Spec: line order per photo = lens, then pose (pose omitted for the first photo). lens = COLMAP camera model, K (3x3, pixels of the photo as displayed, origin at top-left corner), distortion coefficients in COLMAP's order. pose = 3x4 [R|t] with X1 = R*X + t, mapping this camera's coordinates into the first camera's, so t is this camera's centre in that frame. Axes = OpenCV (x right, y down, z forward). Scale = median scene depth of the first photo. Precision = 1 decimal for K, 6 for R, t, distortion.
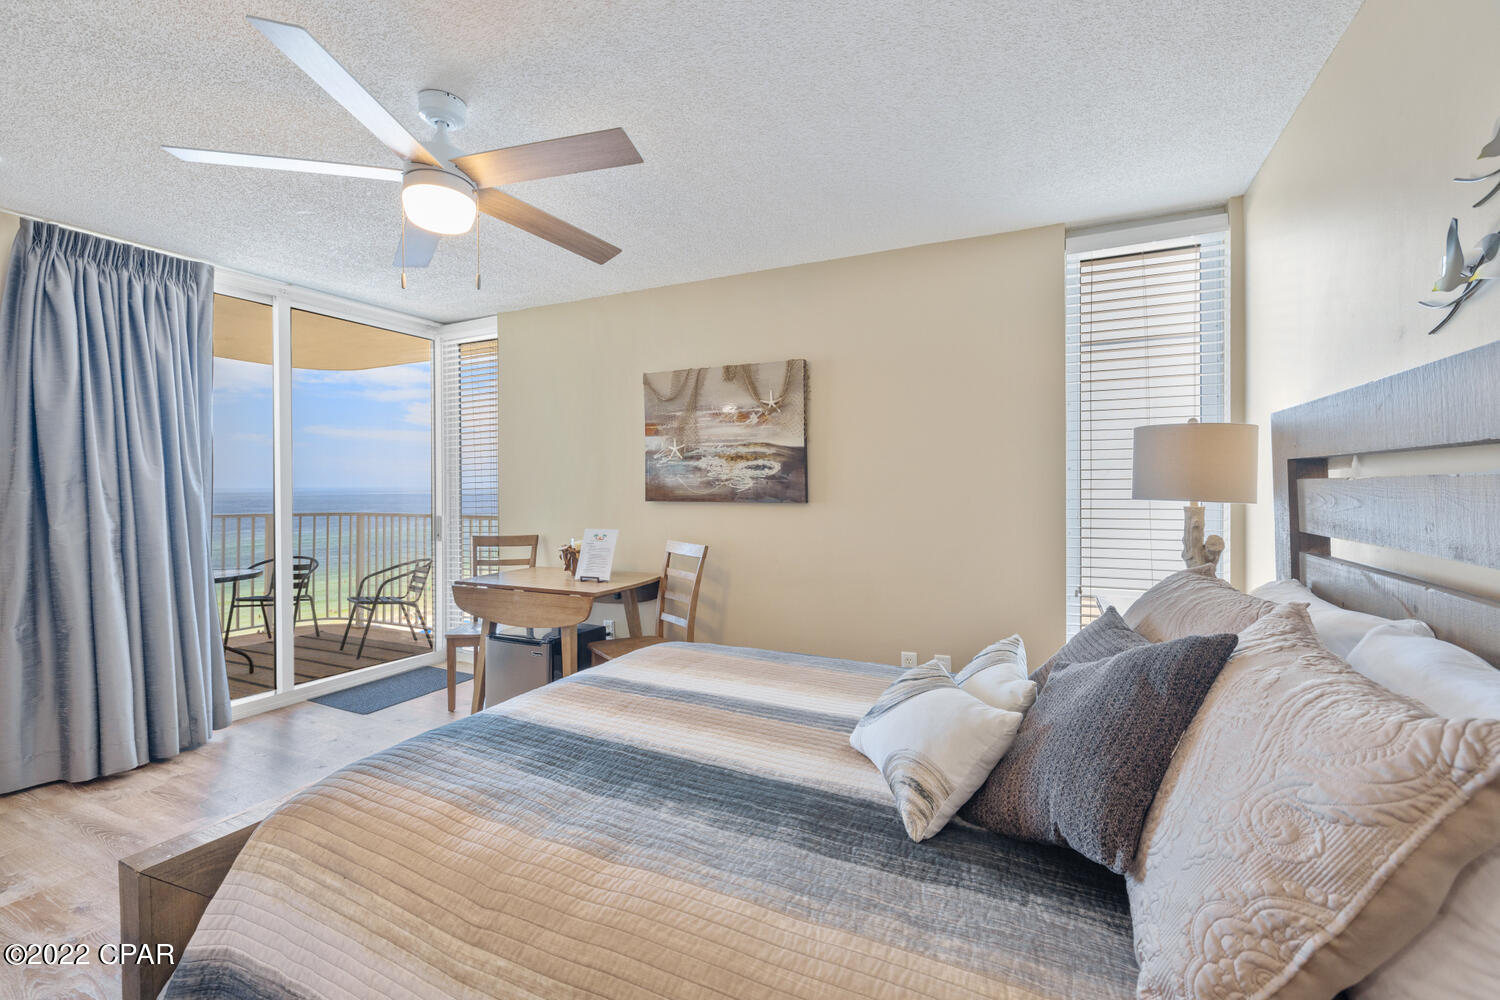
lens RADIAL K [[649.6, 0, 744.0], [0, 649.6, 484.9], [0, 0, 1]] dist [0.001524, 0.000568]
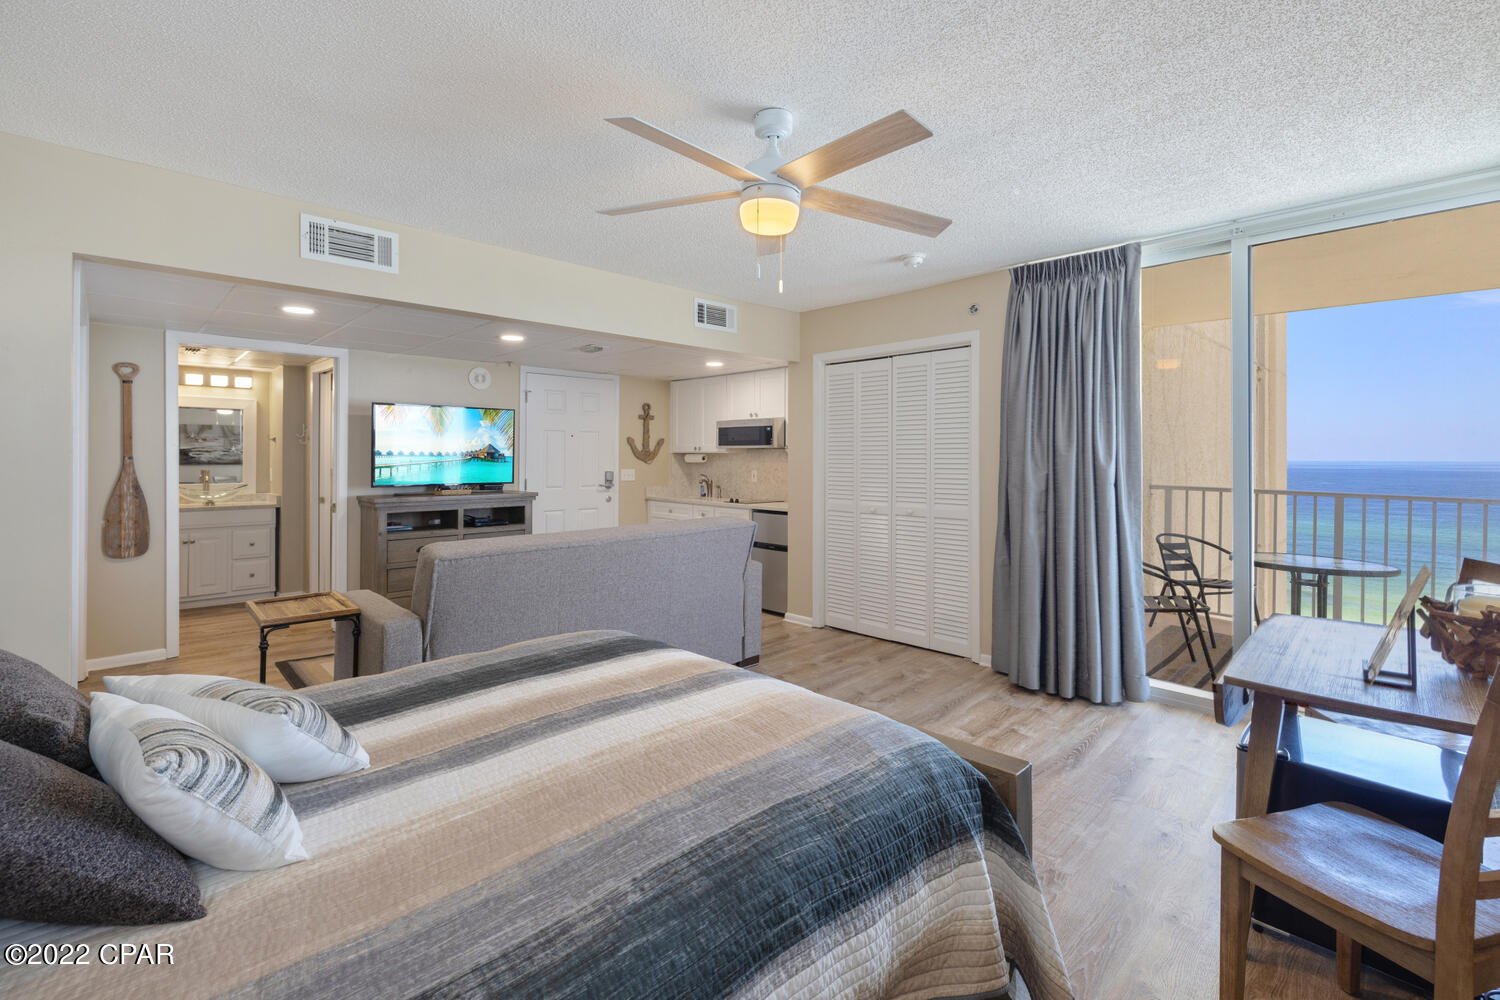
lens RADIAL K [[668.3, 0, 749.0], [0, 668.3, 455.0], [0, 0, 1]] dist [0.000100, 0.000010]
pose [[-0.325236, 0.000233, -0.945633, 0.374431], [-0.002427, 0.999996, 0.001081, -0.006111], [0.945630, 0.002647, -0.325235, 0.787782]]
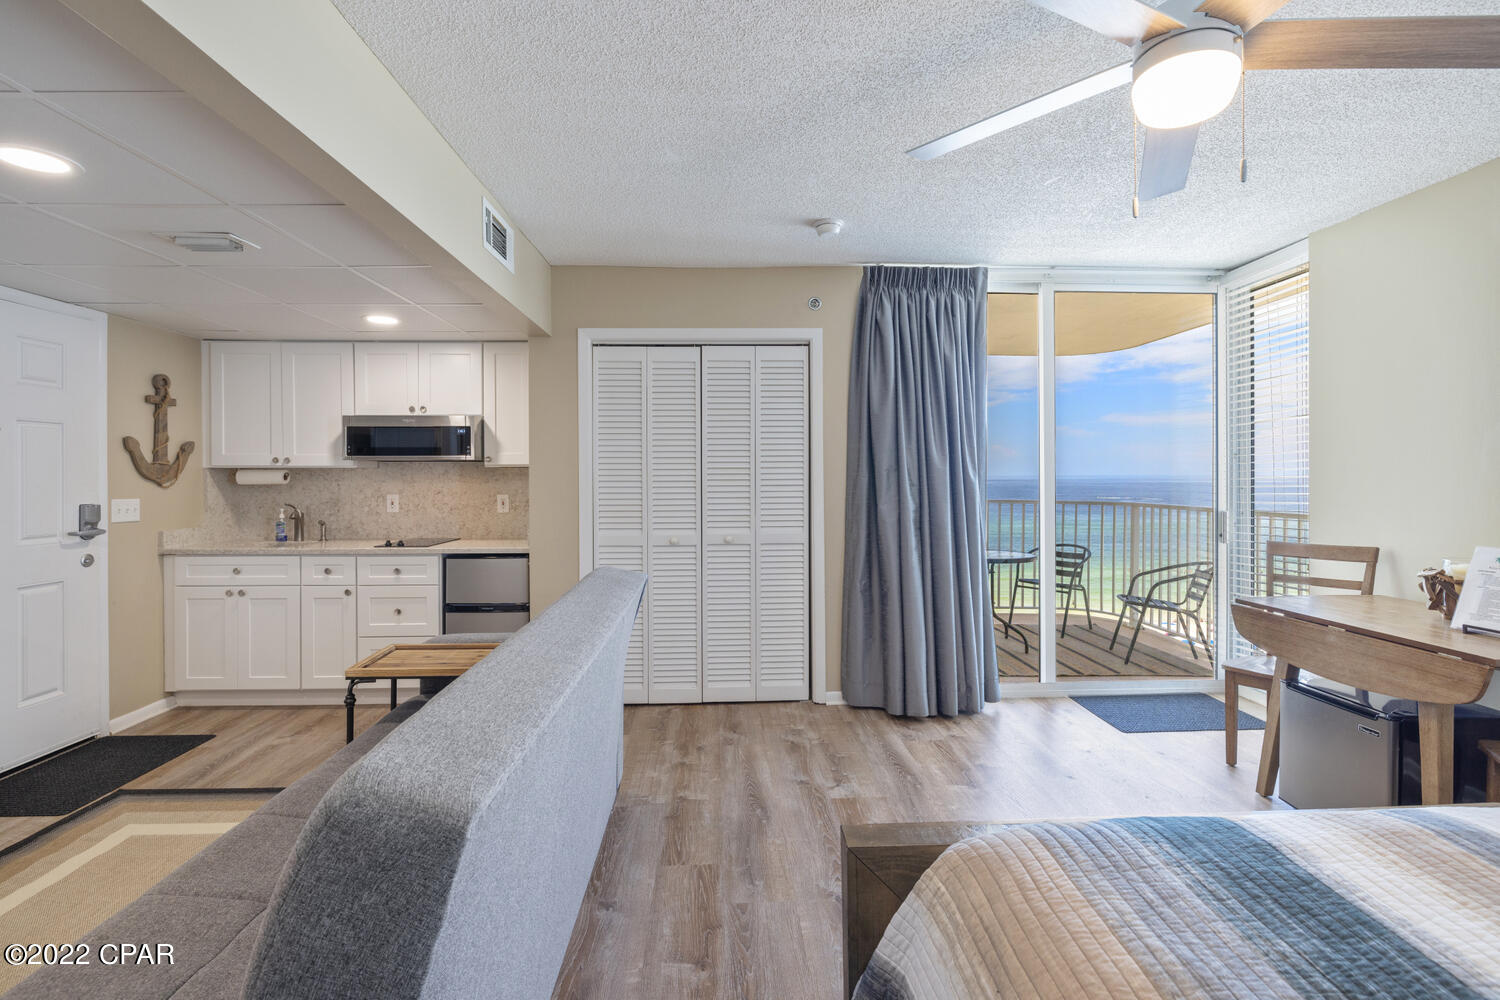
lens RADIAL K [[681.2, 0, 754.7], [0, 681.2, 478.6], [0, 0, 1]] dist [-0.002334, -0.001395]
pose [[0.484257, 0.006810, -0.874899, -0.021796], [0.000786, 0.999966, 0.008219, 0.000415], [0.874925, -0.004668, 0.484235, 0.127475]]
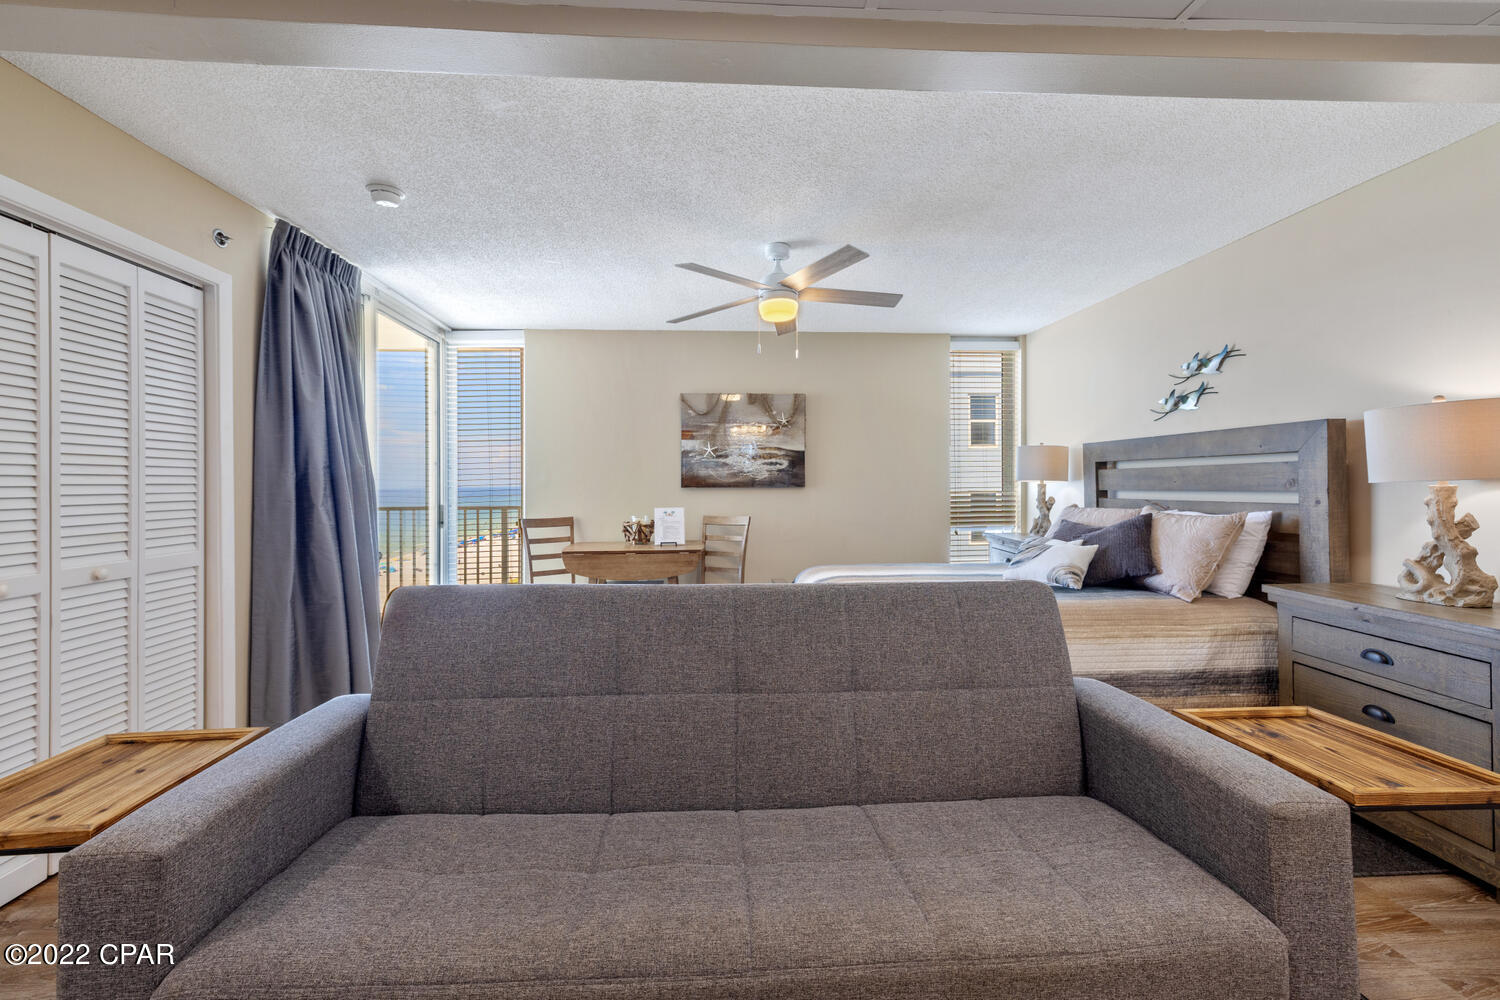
lens RADIAL K [[633.8, 0, 741.8], [0, 633.8, 486.0], [0, 0, 1]] dist [0.000568, 0.000211]
pose [[0.867464, -0.002811, 0.497492, -0.816397], [0.003544, 0.999994, -0.000530, 0.026318], [-0.497488, 0.002223, 0.867468, -0.240514]]
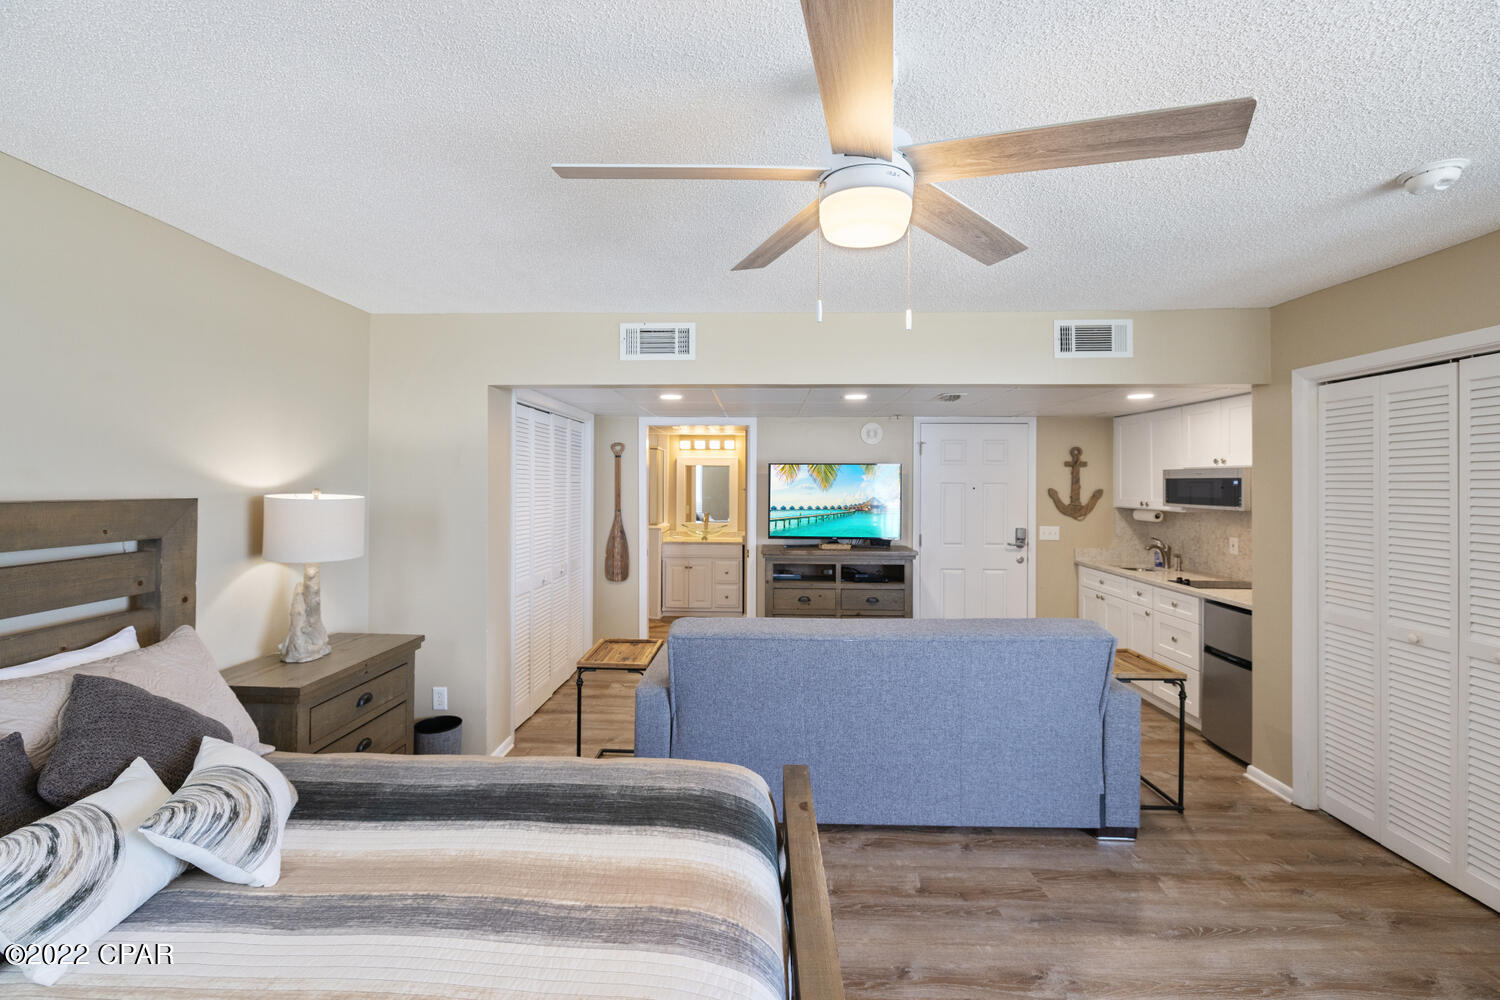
lens RADIAL K [[633.8, 0, 741.2], [0, 633.8, 479.7], [0, 0, 1]] dist [0.000568, 0.000211]
pose [[-0.908507, -0.003123, -0.417858, -0.024716], [-0.002643, 0.999995, -0.001727, -0.074884], [0.417861, -0.000464, -0.908511, 0.930132]]
